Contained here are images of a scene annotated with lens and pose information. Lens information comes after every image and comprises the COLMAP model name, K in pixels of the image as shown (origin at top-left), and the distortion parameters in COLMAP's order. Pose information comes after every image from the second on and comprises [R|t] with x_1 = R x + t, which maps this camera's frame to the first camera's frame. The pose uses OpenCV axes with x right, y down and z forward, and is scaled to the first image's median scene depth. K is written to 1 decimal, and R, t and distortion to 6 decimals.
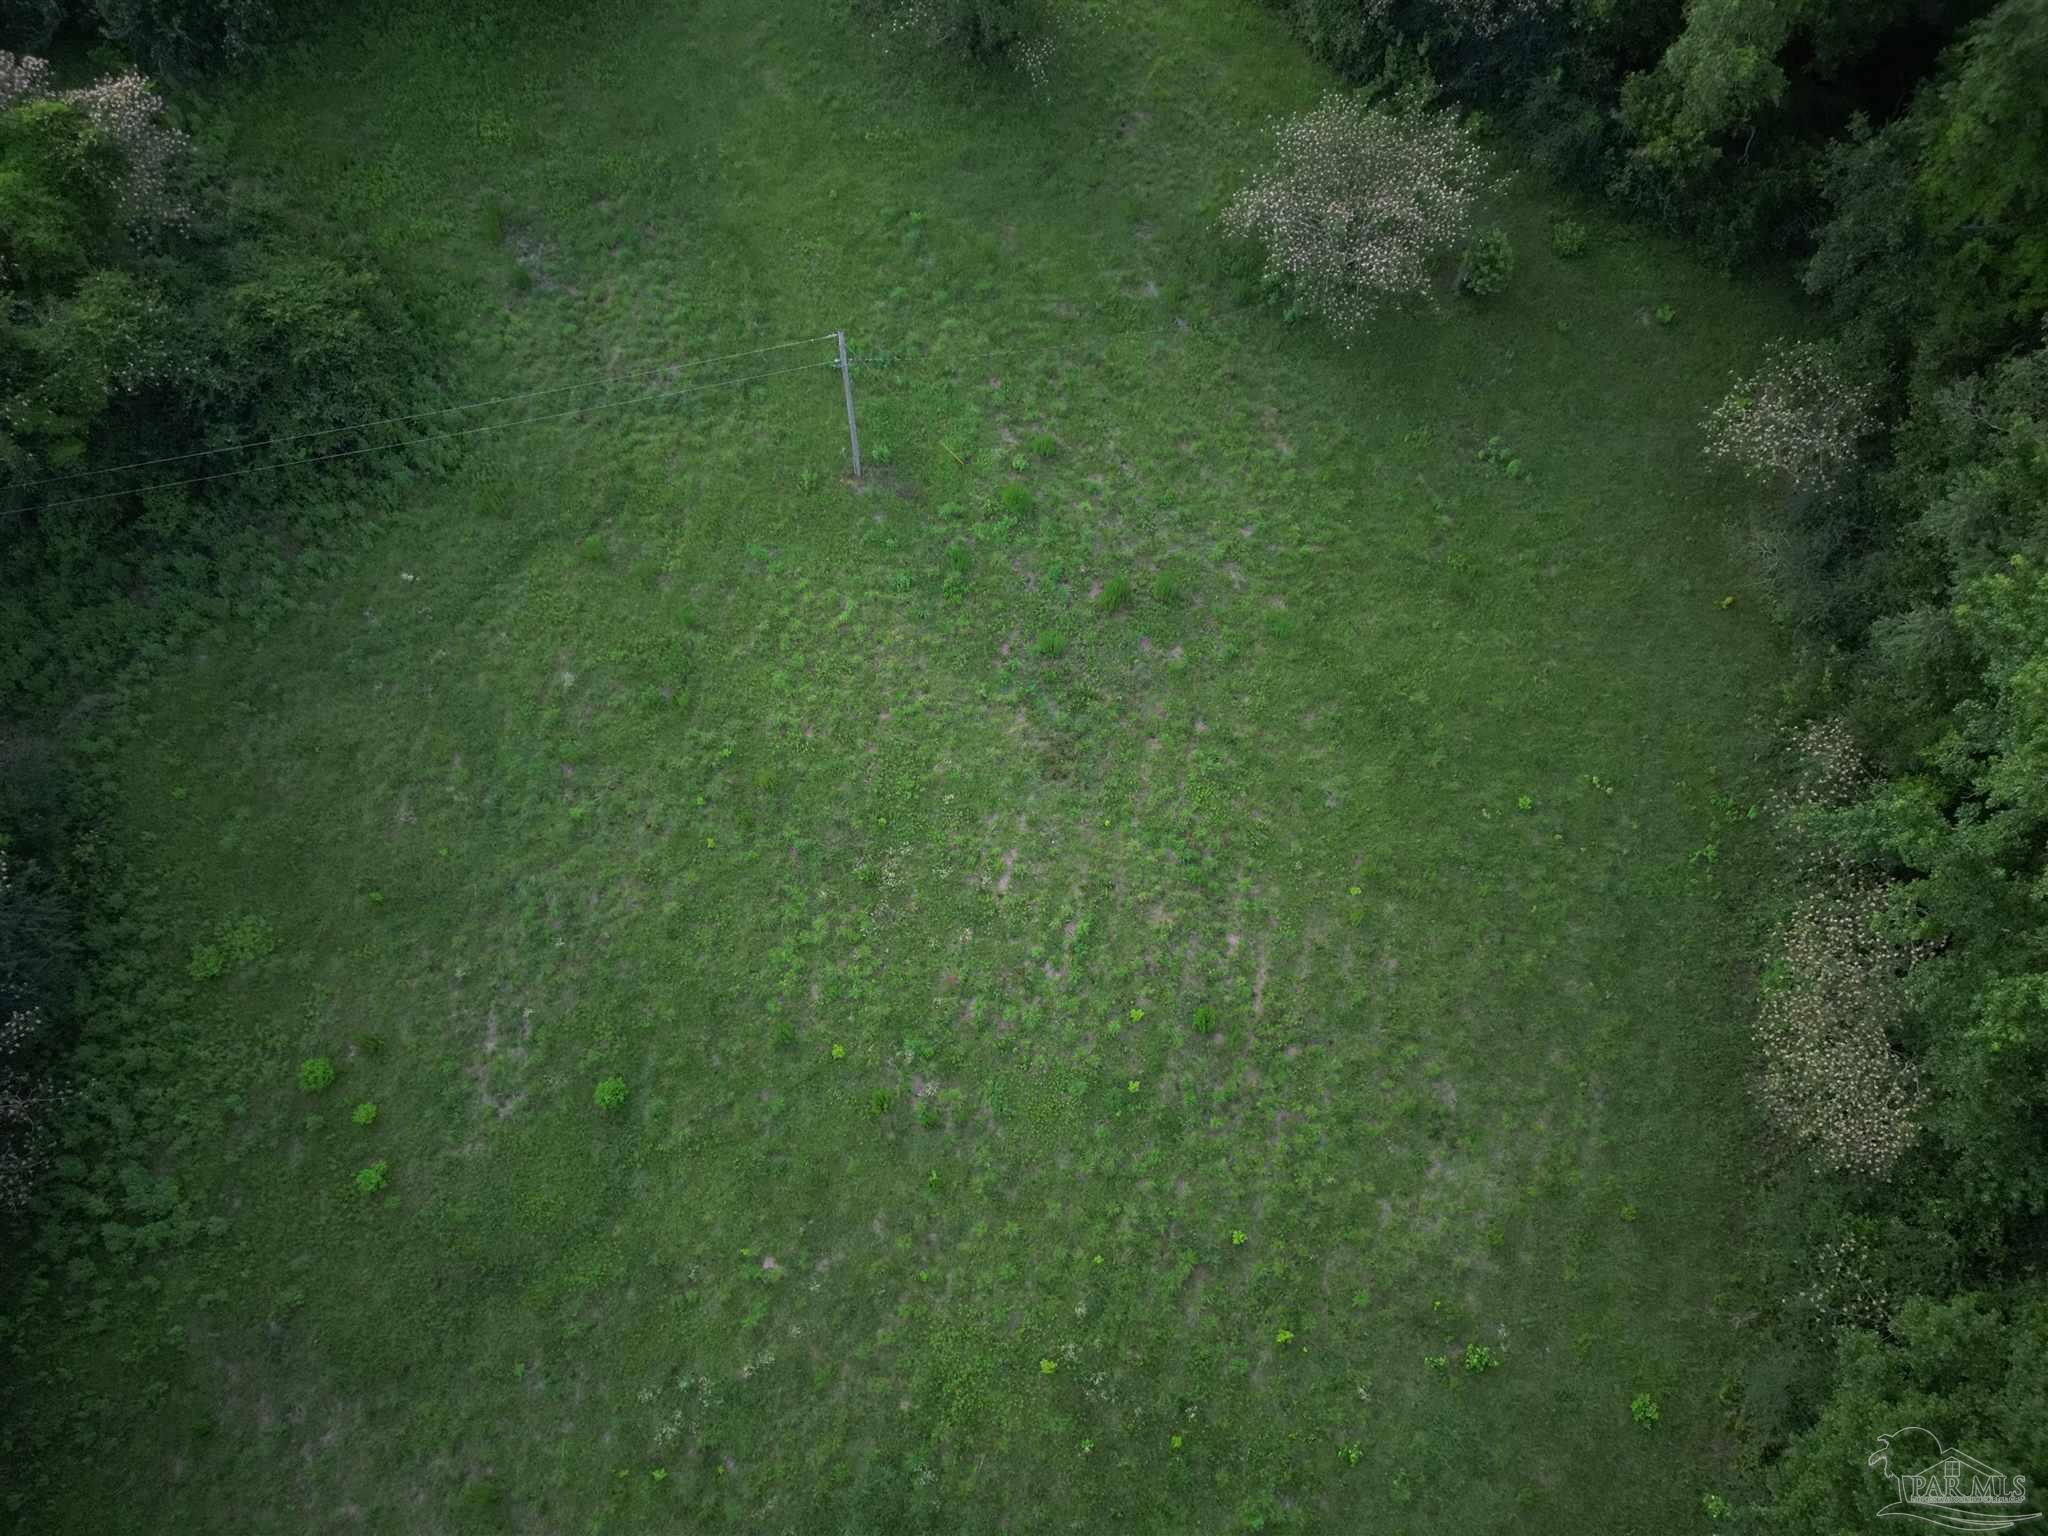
lens RADIAL K [[1425.3, 0, 1016.4], [0, 1425.3, 769.5], [0, 0, 1]] dist [0.062397, -0.053858]
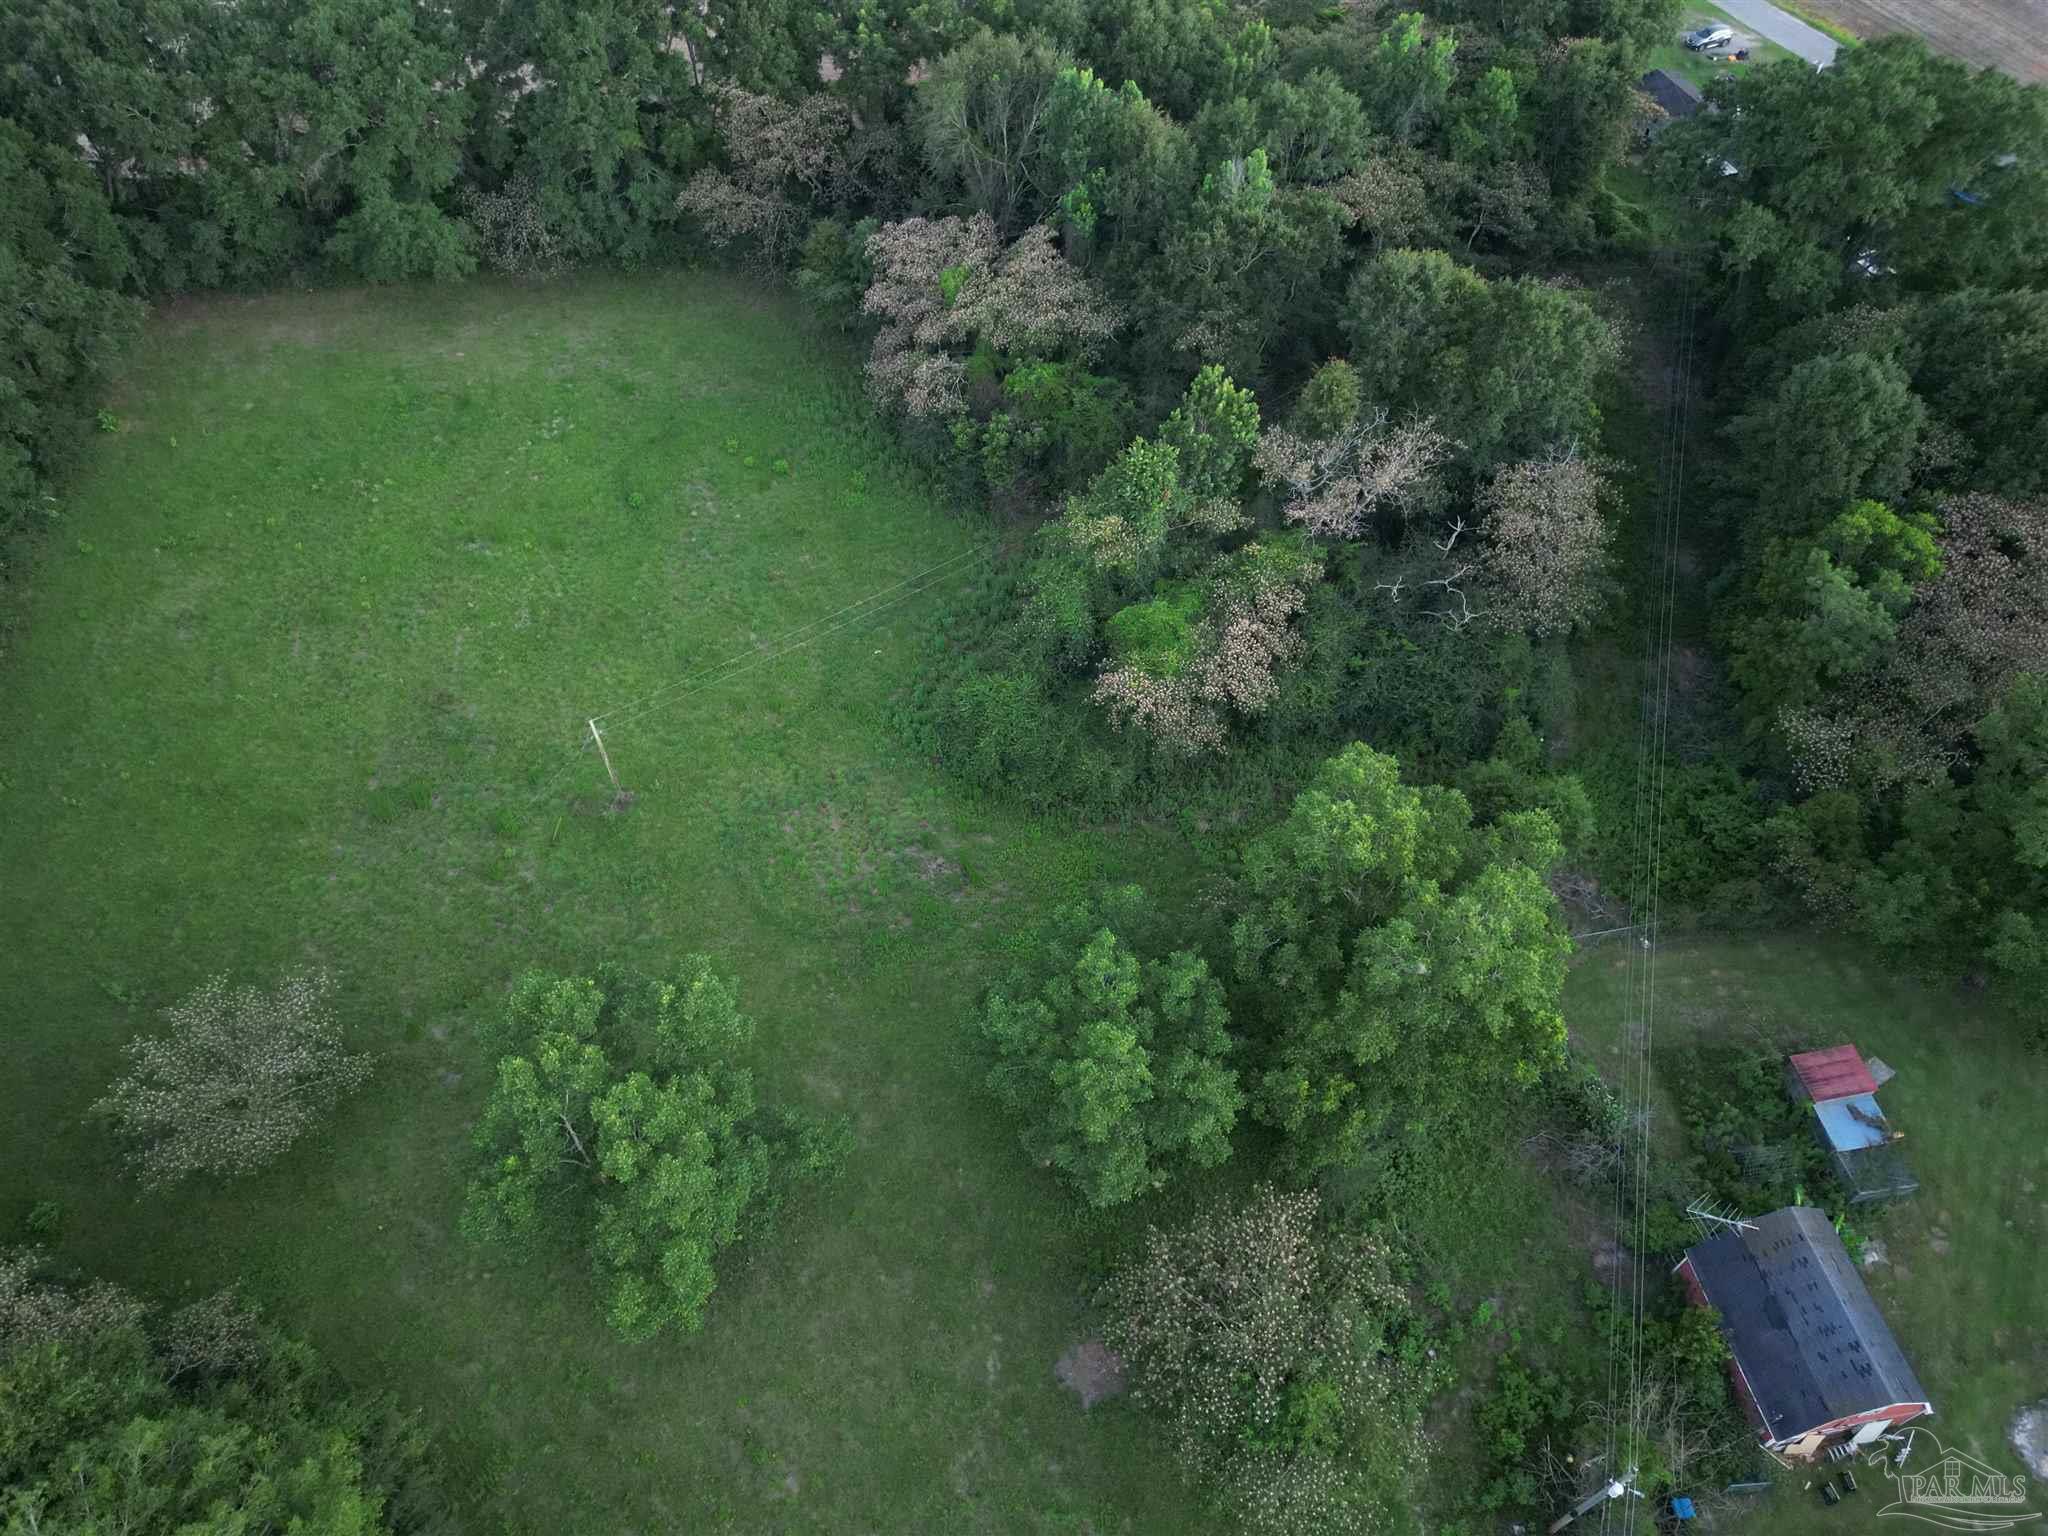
lens RADIAL K [[1425.3, 0, 1022.7], [0, 1425.3, 767.7], [0, 0, 1]] dist [0.062397, -0.053858]
pose [[-0.910410, 0.318839, -0.263620, -0.153898], [-0.389837, -0.447845, 0.804650, -2.107800], [0.138493, 0.835330, 0.532018, 0.395918]]
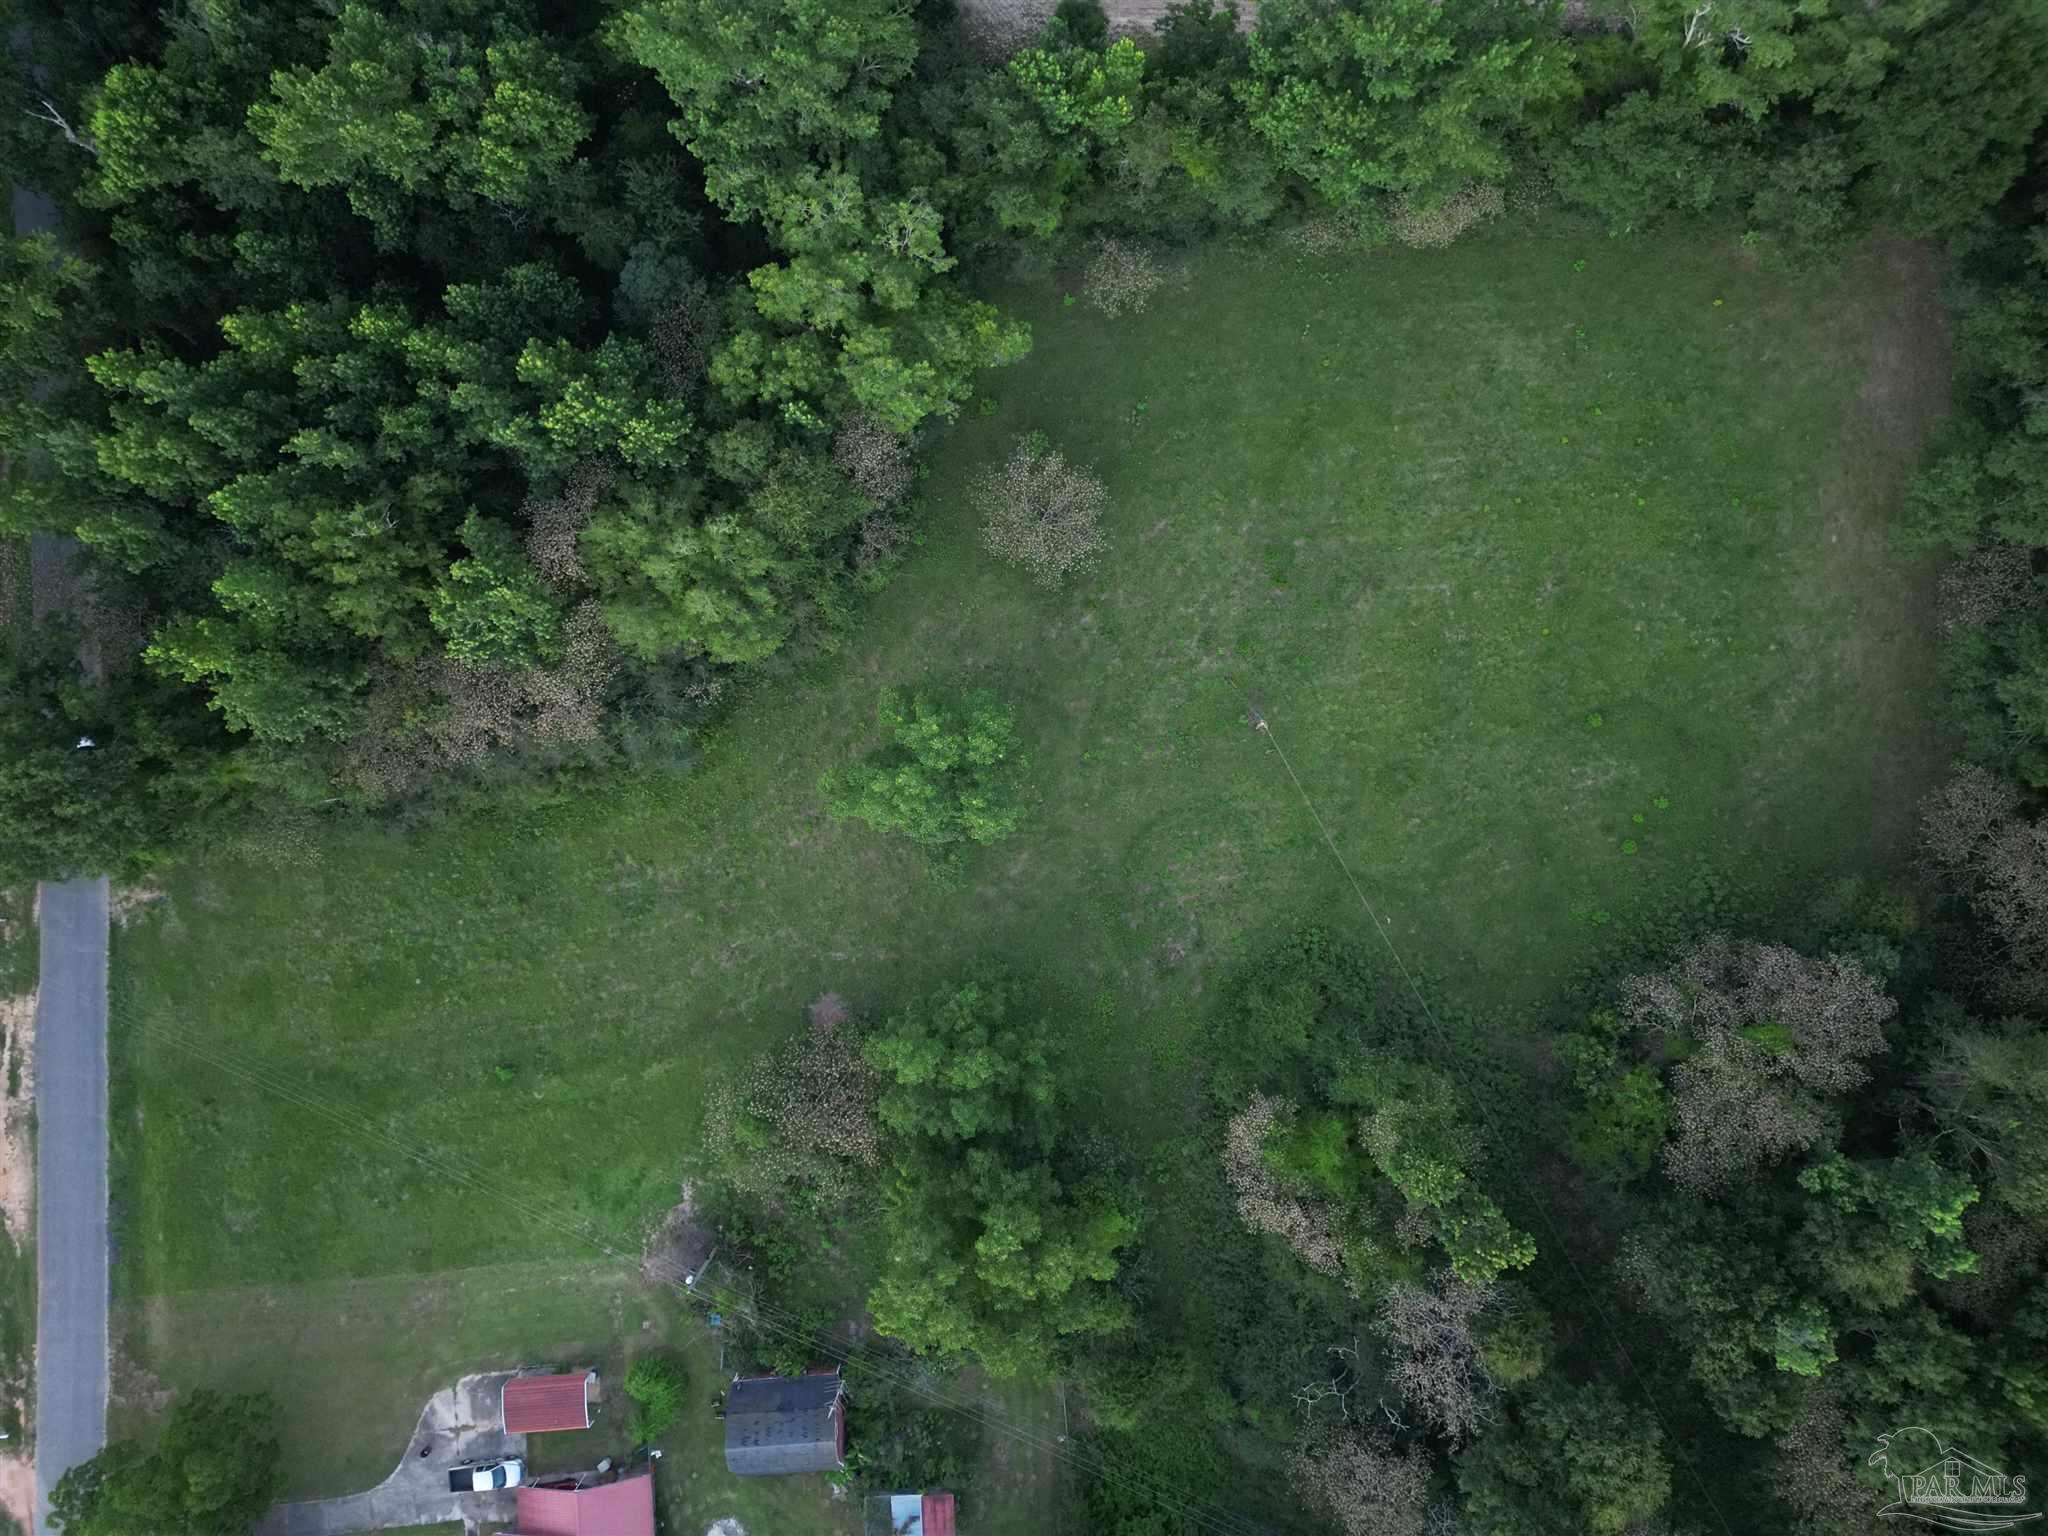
lens RADIAL K [[1425.3, 0, 1022.6], [0, 1425.3, 767.5], [0, 0, 1]] dist [0.062397, -0.053858]
pose [[-0.308229, -0.951156, 0.017249, -0.139683], [0.892612, -0.282892, 0.351020, -1.674210], [-0.328995, 0.123591, 0.936209, -0.970187]]
